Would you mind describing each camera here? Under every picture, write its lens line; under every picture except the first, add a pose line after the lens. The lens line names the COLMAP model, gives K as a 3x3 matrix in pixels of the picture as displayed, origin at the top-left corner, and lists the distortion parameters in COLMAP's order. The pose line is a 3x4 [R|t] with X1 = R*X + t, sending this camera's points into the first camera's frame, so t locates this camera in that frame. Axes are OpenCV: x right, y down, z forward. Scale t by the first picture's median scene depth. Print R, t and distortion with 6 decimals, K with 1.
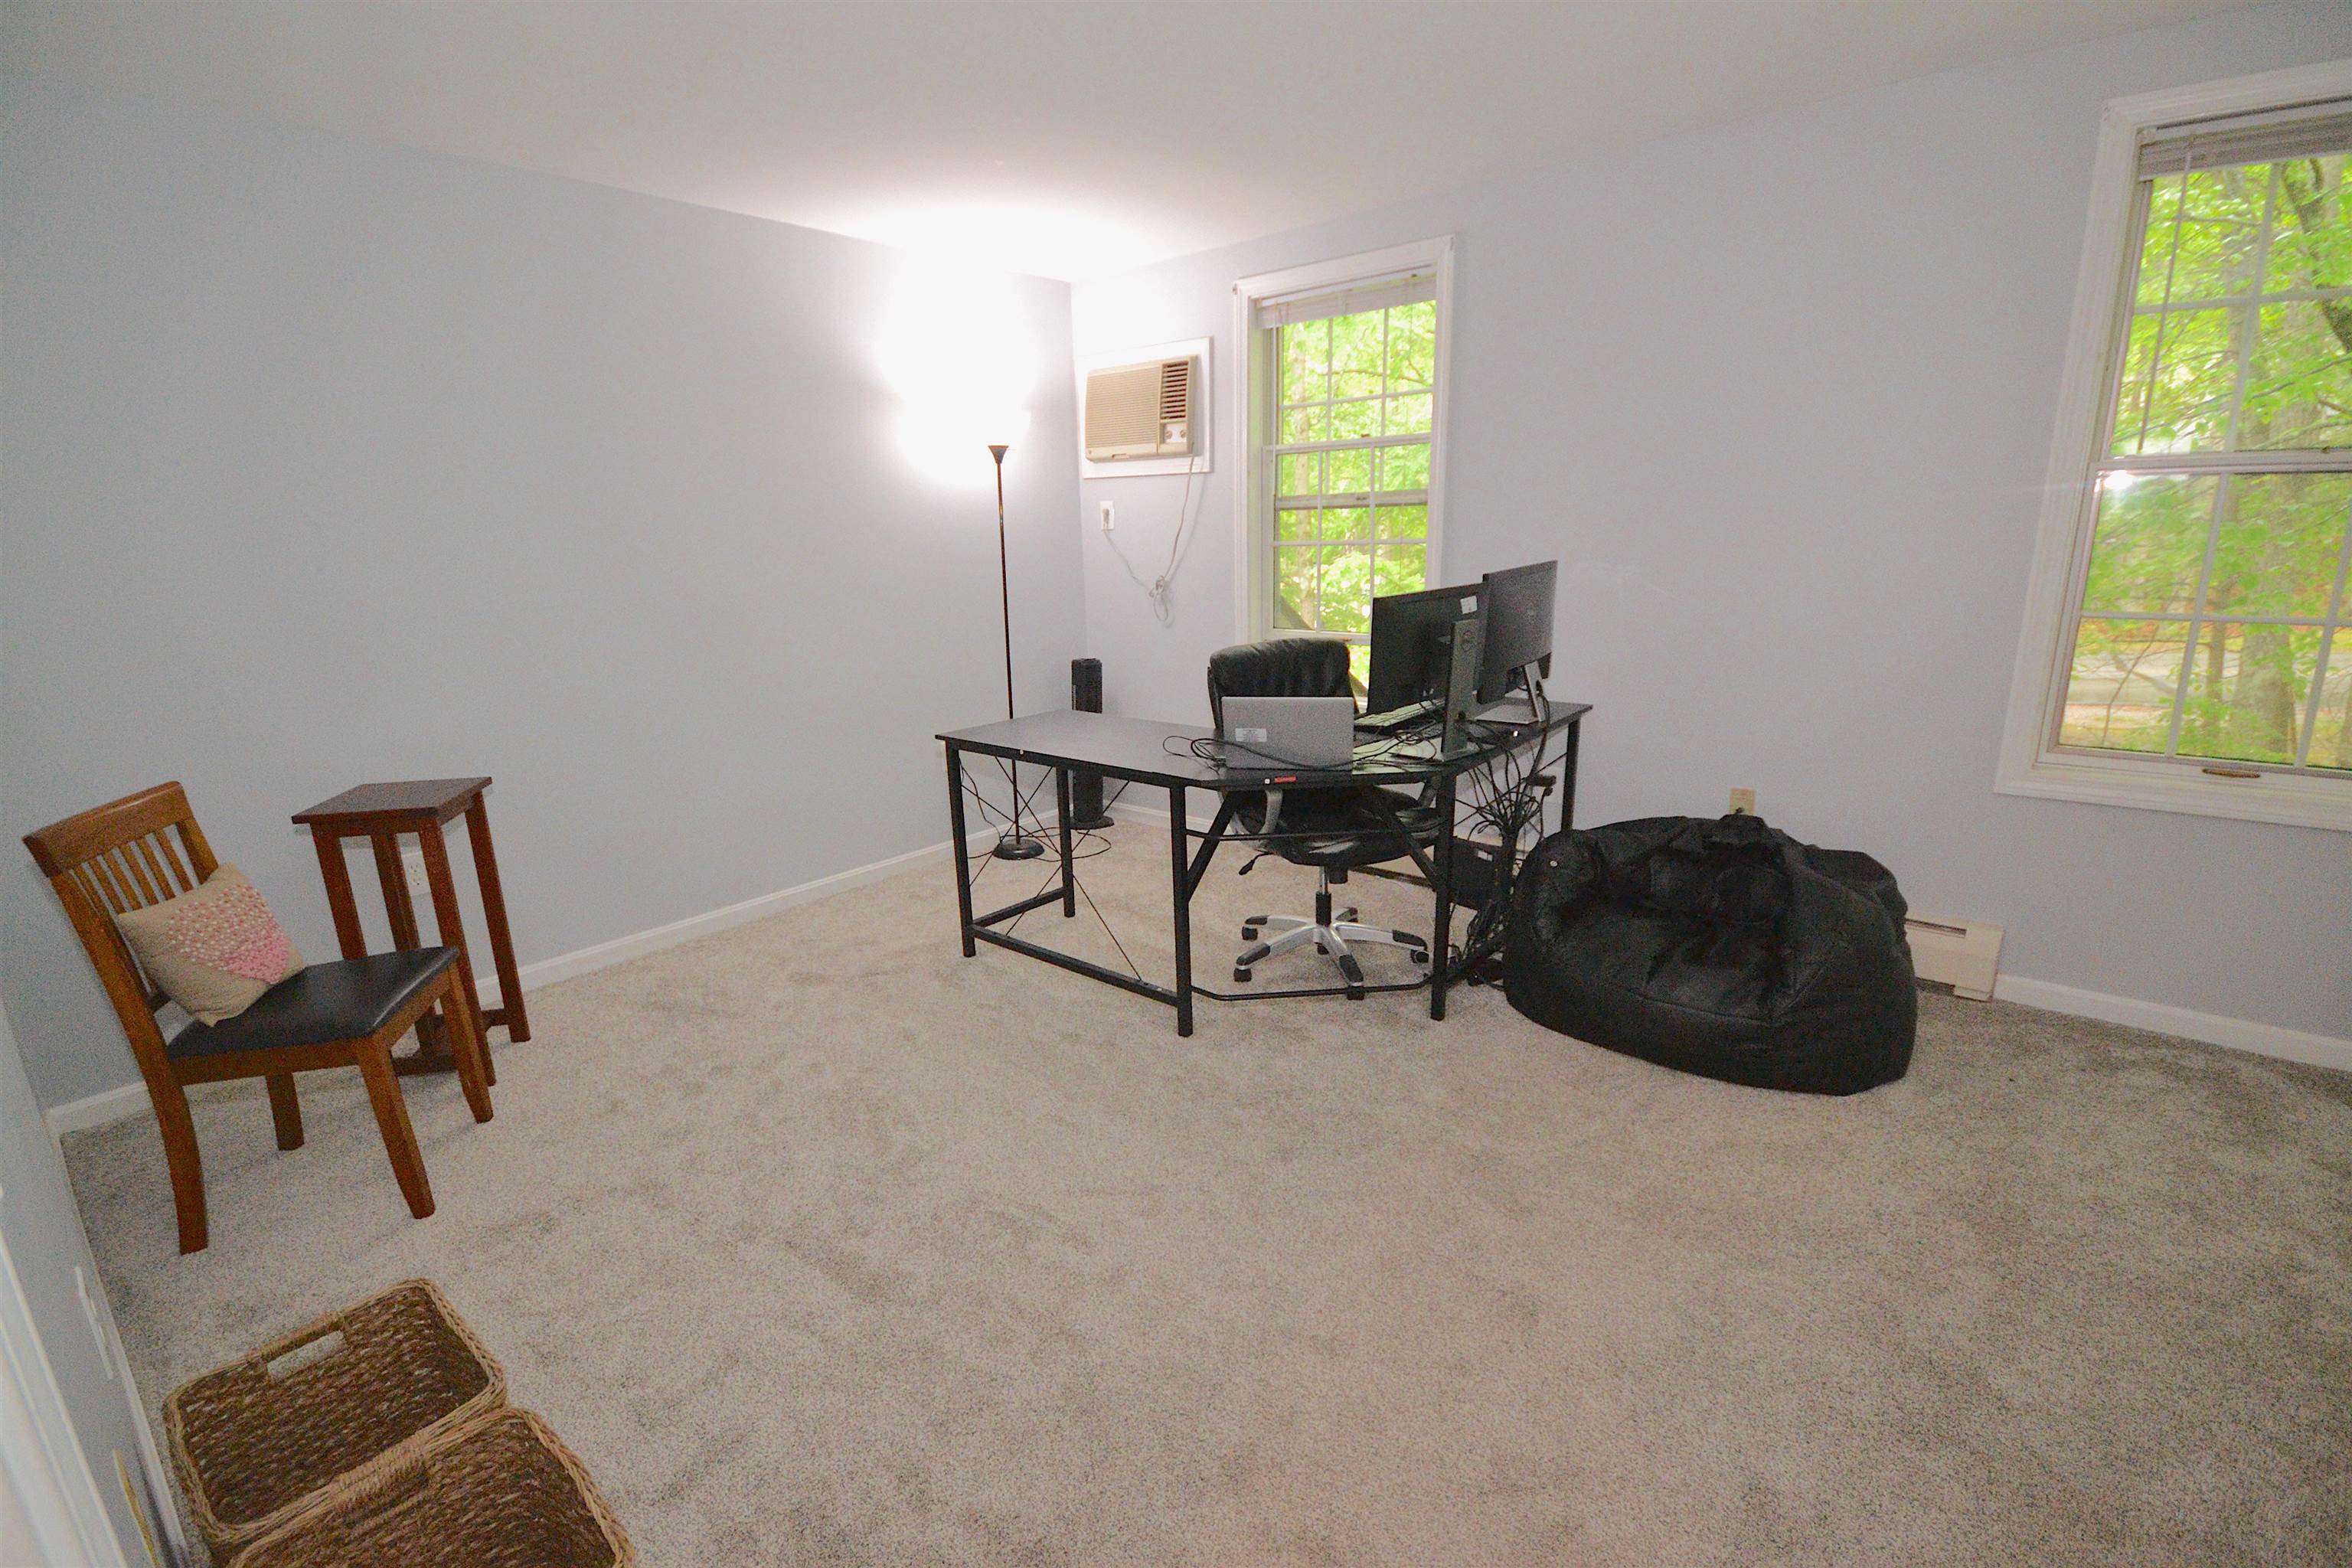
lens RADIAL K [[1057.3, 0, 1165.0], [0, 1057.3, 794.3], [0, 0, 1]] dist [0.000926, -0.005519]
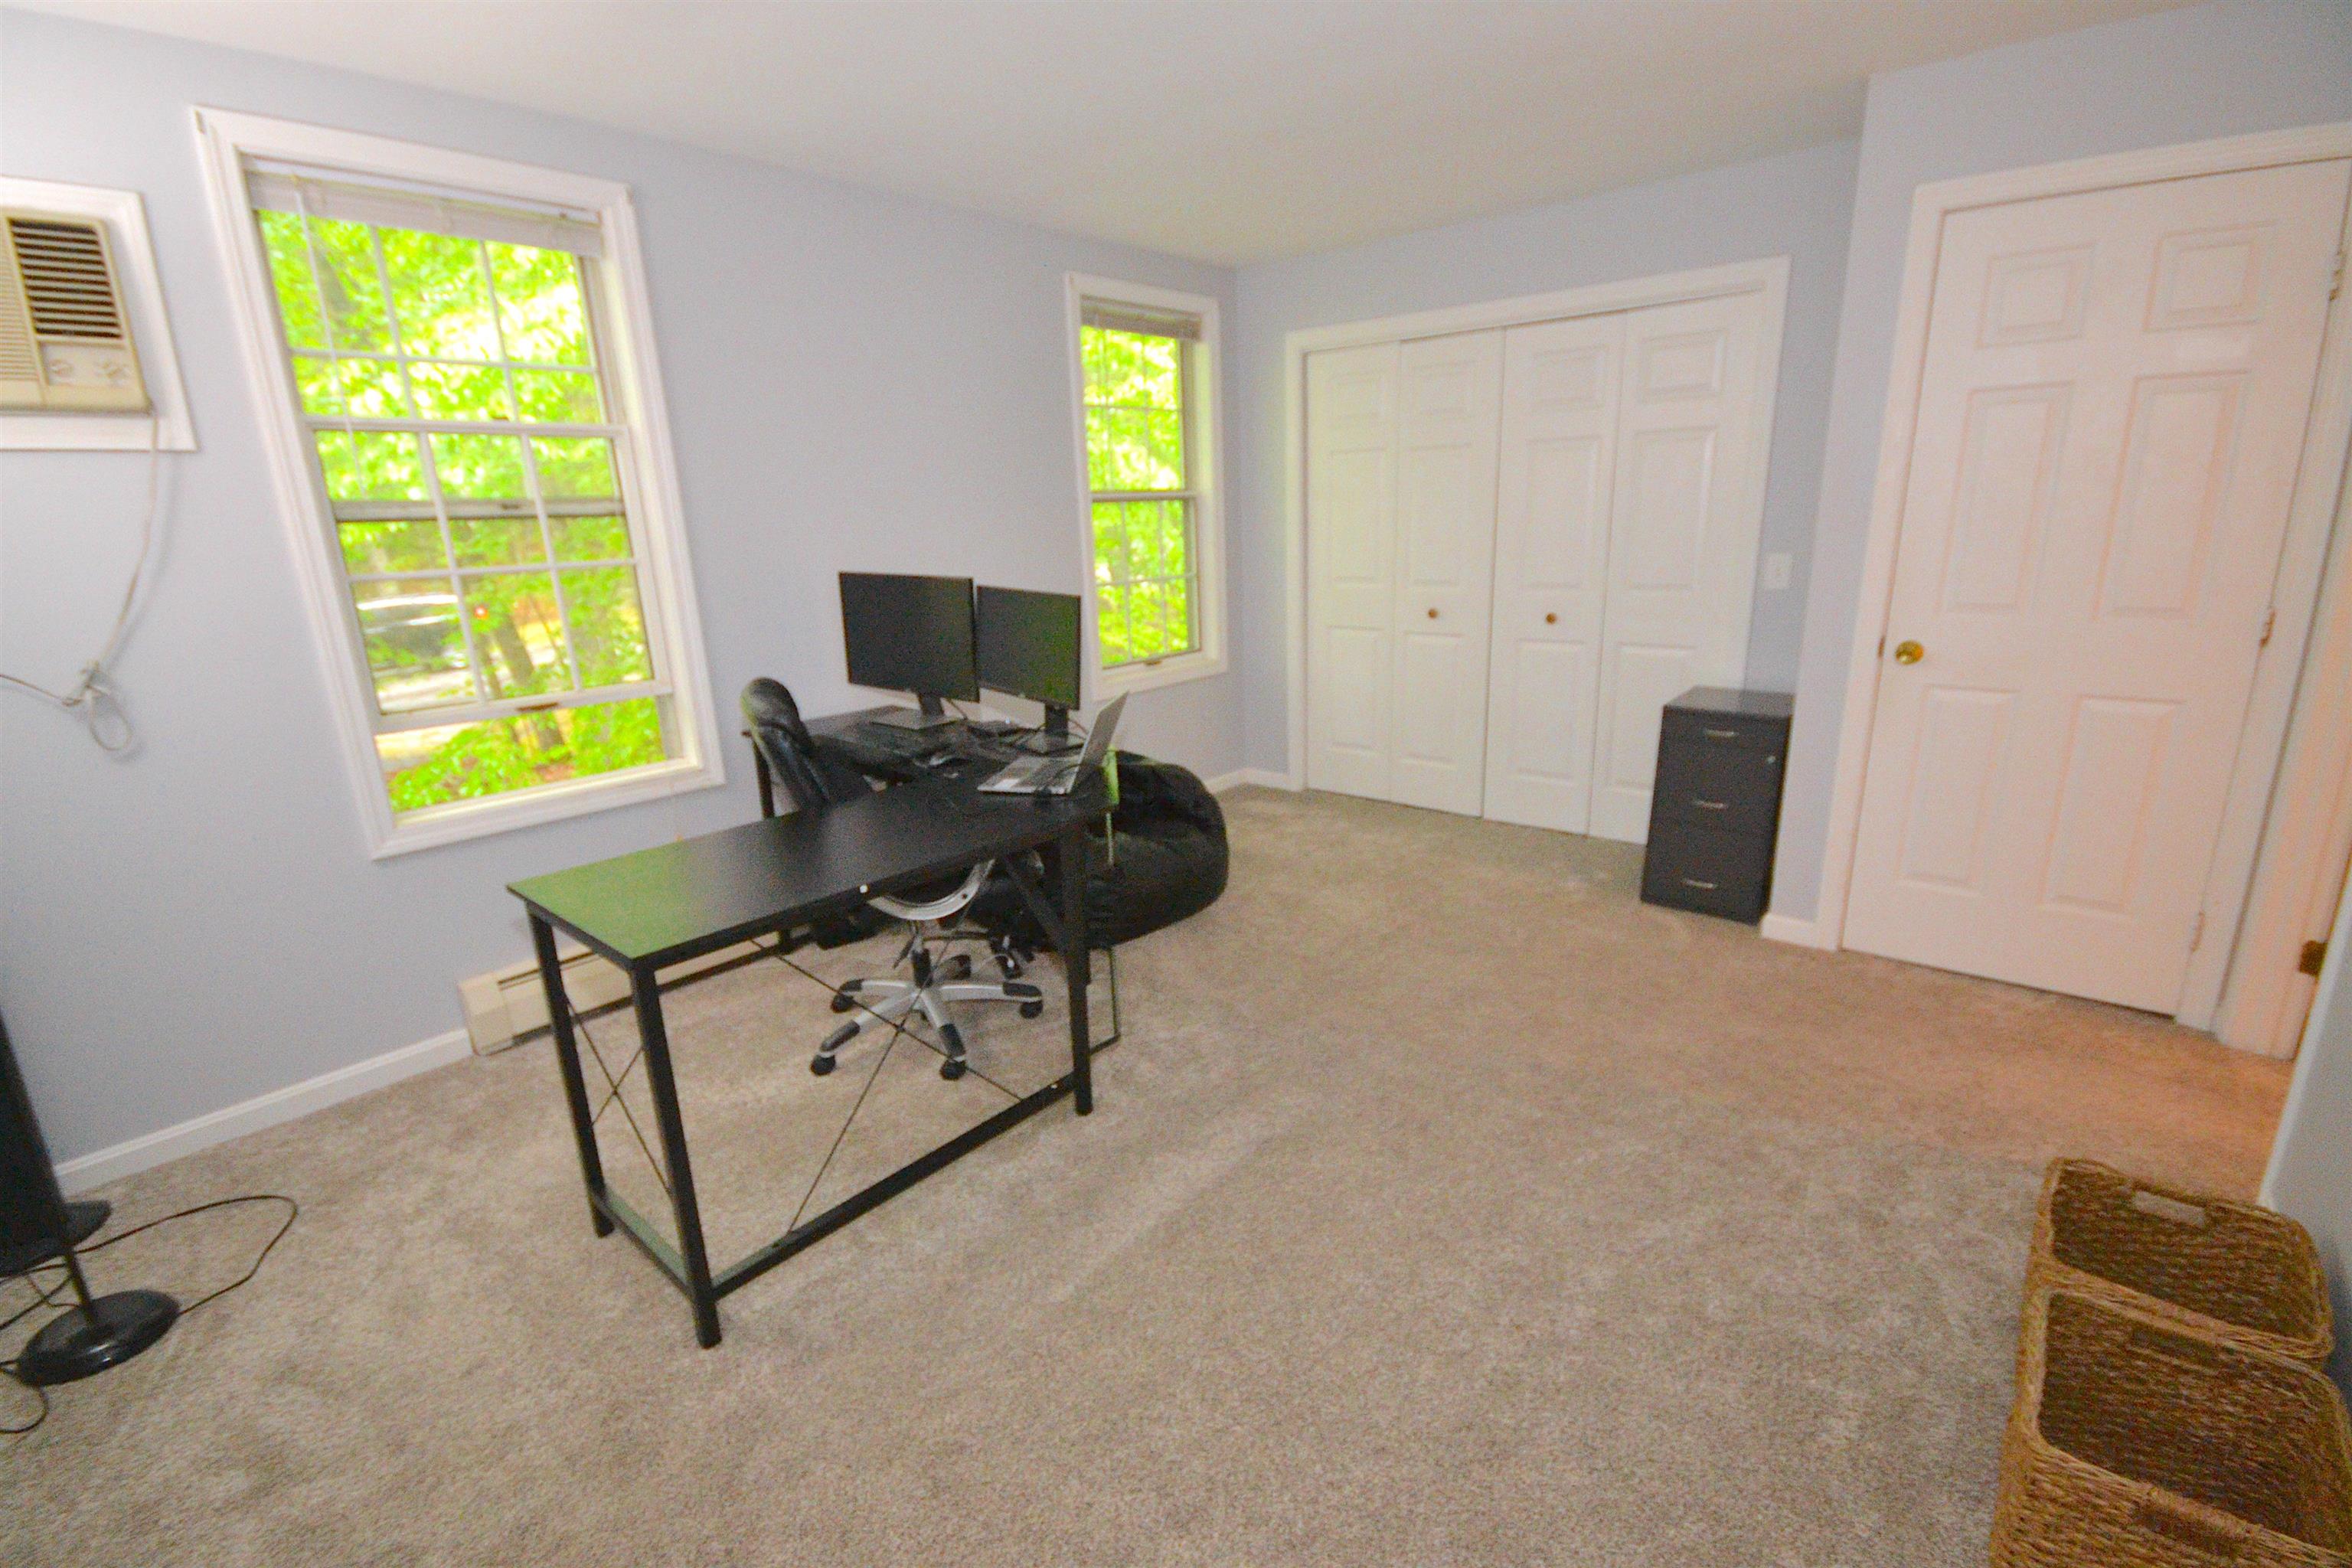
lens RADIAL K [[1057.3, 0, 1165.0], [0, 1057.3, 794.3], [0, 0, 1]] dist [0.000926, -0.005519]
pose [[0.029122, -0.237590, 0.970929, -0.627438], [0.287167, 0.932382, 0.219544, -0.150859], [-0.957438, 0.272426, 0.095381, 0.663425]]
